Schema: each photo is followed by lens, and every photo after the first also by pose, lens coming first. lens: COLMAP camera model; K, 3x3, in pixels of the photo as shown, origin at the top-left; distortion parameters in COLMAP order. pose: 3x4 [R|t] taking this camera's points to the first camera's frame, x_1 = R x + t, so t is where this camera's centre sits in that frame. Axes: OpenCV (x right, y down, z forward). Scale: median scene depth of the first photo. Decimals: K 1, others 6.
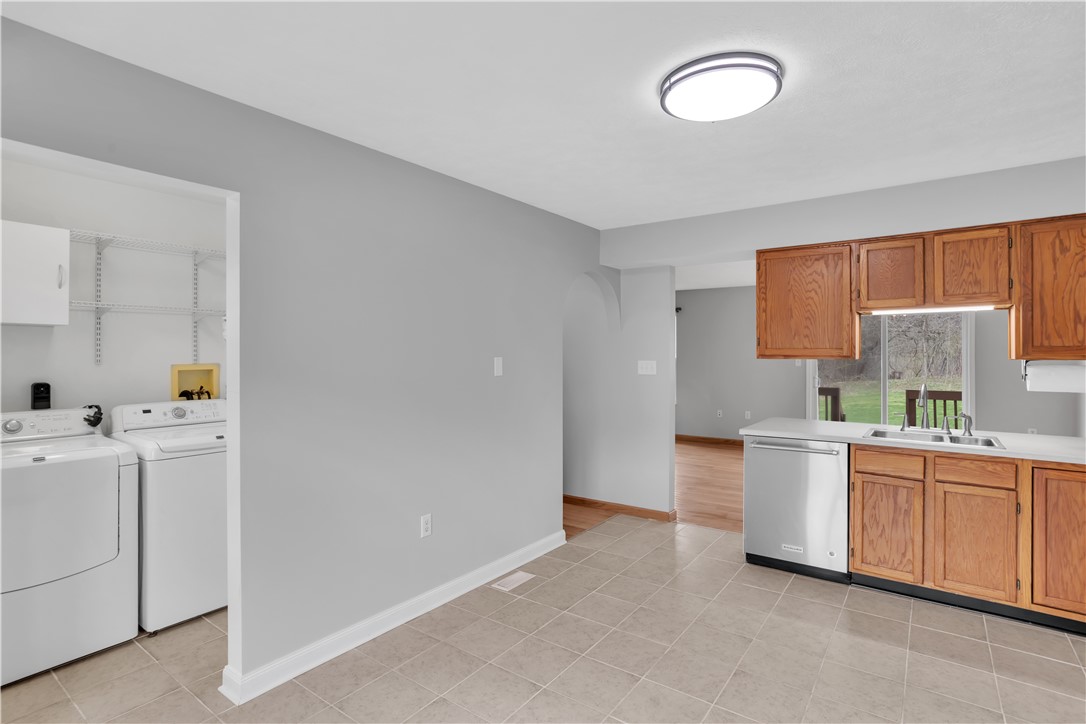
lens RADIAL K [[542.6, 0, 534.5], [0, 542.6, 356.6], [0, 0, 1]] dist [-0.053527, 0.036141]
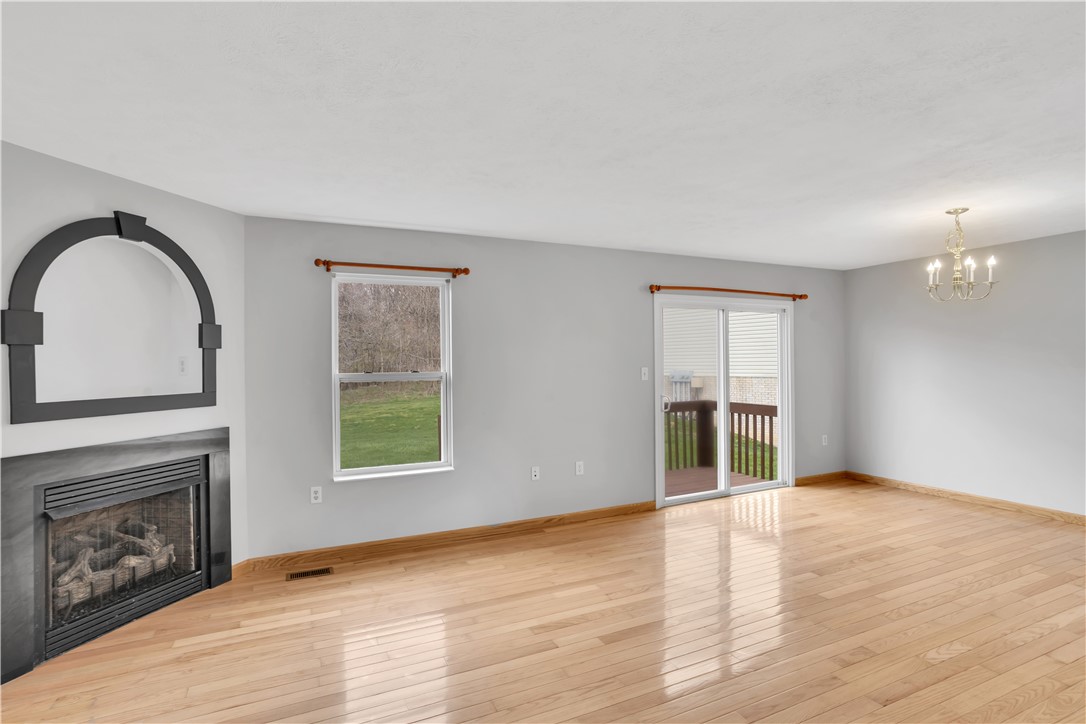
lens RADIAL K [[542.6, 0, 534.5], [0, 542.6, 356.6], [0, 0, 1]] dist [-0.053527, 0.036141]
pose [[0.478681, 0.000497, 0.877989, -0.377280], [0.019473, 0.999748, -0.011182, -0.019386], [-0.877773, 0.022450, 0.478551, 1.959689]]
